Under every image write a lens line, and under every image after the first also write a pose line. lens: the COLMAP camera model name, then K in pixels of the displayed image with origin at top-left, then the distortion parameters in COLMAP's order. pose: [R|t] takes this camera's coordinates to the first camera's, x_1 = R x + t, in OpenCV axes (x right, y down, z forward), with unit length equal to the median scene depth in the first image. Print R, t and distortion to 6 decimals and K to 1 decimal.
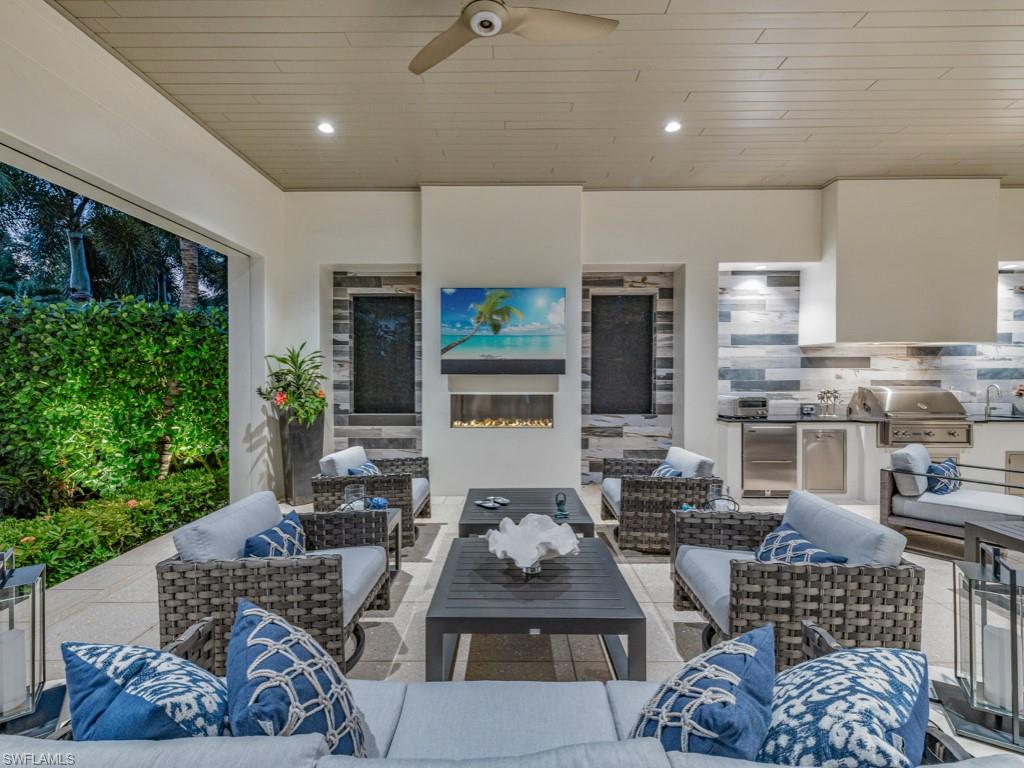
lens RADIAL K [[452.7, 0, 512.0], [0, 452.7, 384.0], [0, 0, 1]] dist [0.001082, -0.000099]
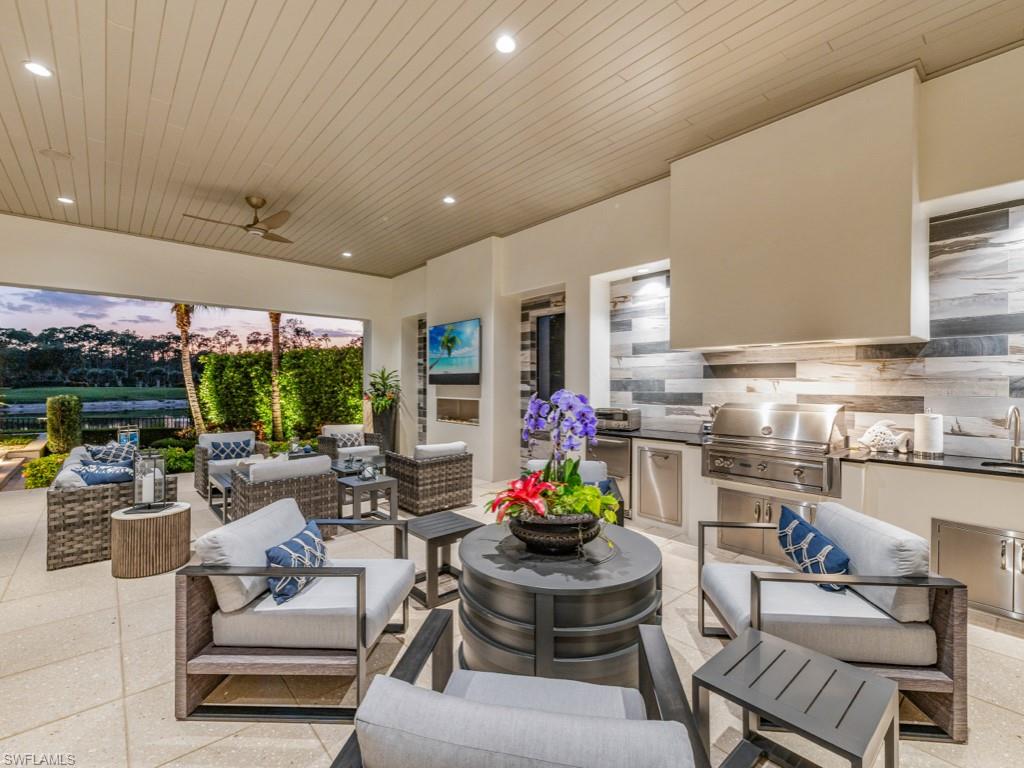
lens RADIAL K [[465.4, 0, 512.0], [0, 465.4, 384.0], [0, 0, 1]] dist [0.000295, -0.000134]
pose [[0.659808, 0.002421, -0.751430, 1.053560], [-0.017530, 0.999772, -0.012171, -0.008161], [0.751230, 0.021204, 0.659700, 0.169158]]
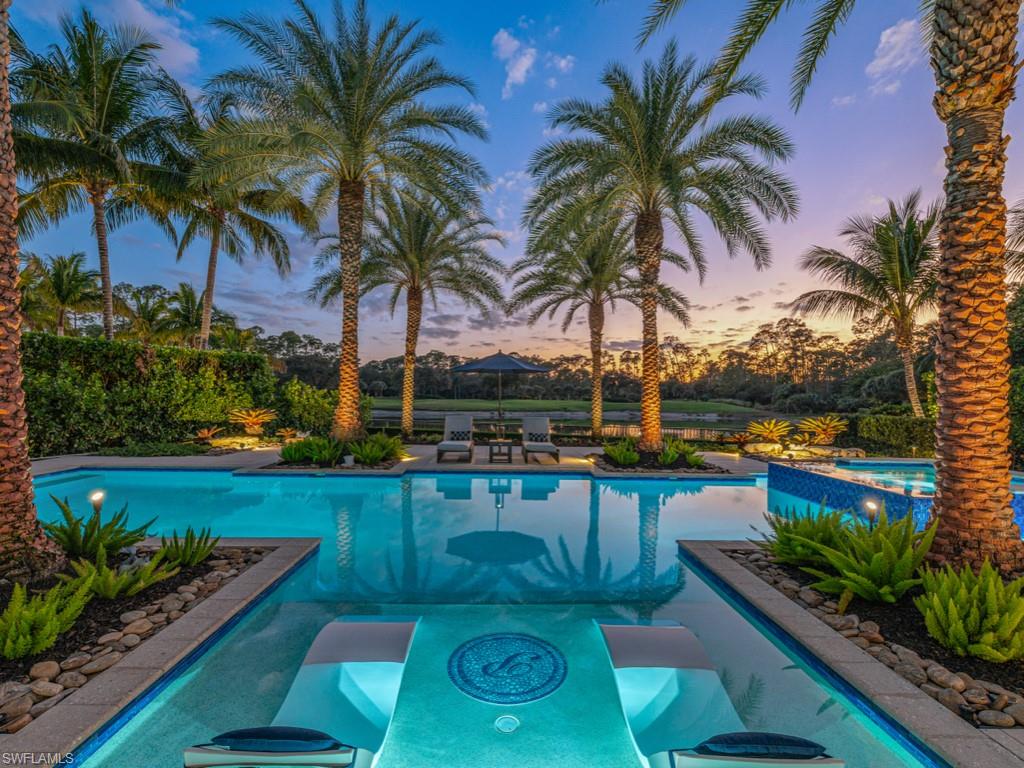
lens RADIAL K [[465.4, 0, 512.0], [0, 465.4, 384.0], [0, 0, 1]] dist [0.000295, -0.000134]
pose [[0.029511, -0.025388, -0.999242, 0.256509], [-0.030416, 0.999192, -0.026285, 0.026811], [0.999102, 0.031169, 0.028715, -1.803712]]
